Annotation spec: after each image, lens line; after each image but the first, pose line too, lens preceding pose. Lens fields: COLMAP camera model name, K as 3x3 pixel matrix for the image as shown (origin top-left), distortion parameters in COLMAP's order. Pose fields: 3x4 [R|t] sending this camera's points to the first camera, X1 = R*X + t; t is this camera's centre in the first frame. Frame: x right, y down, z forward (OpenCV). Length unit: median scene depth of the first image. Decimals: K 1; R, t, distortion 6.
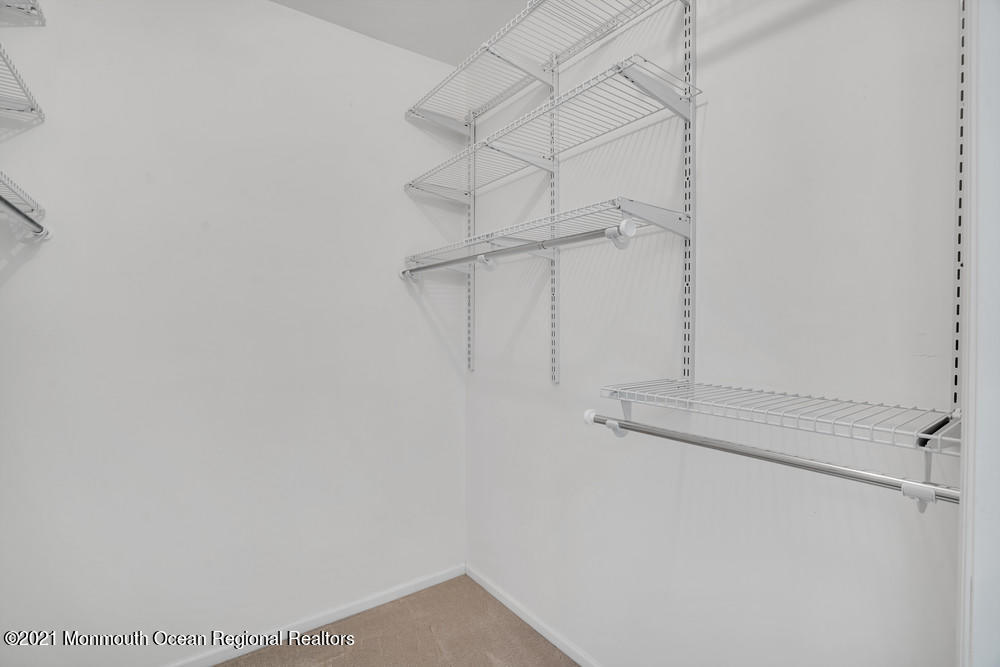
lens RADIAL K [[461.4, 0, 498.0], [0, 461.4, 333.2], [0, 0, 1]] dist [-0.037812, 0.011056]
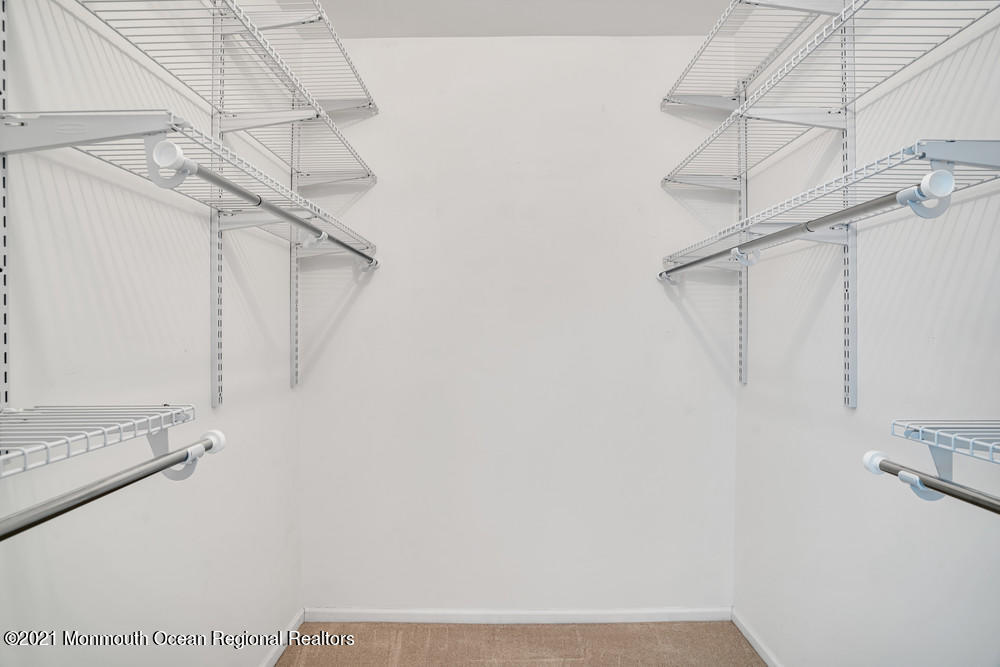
lens RADIAL K [[461.4, 0, 496.8], [0, 461.4, 334.2], [0, 0, 1]] dist [-0.037812, 0.011056]
pose [[0.812315, 0.004818, -0.583199, 0.087008], [-0.010246, 0.999929, -0.006009, -0.002164], [0.583129, 0.010857, 0.812307, 0.065591]]
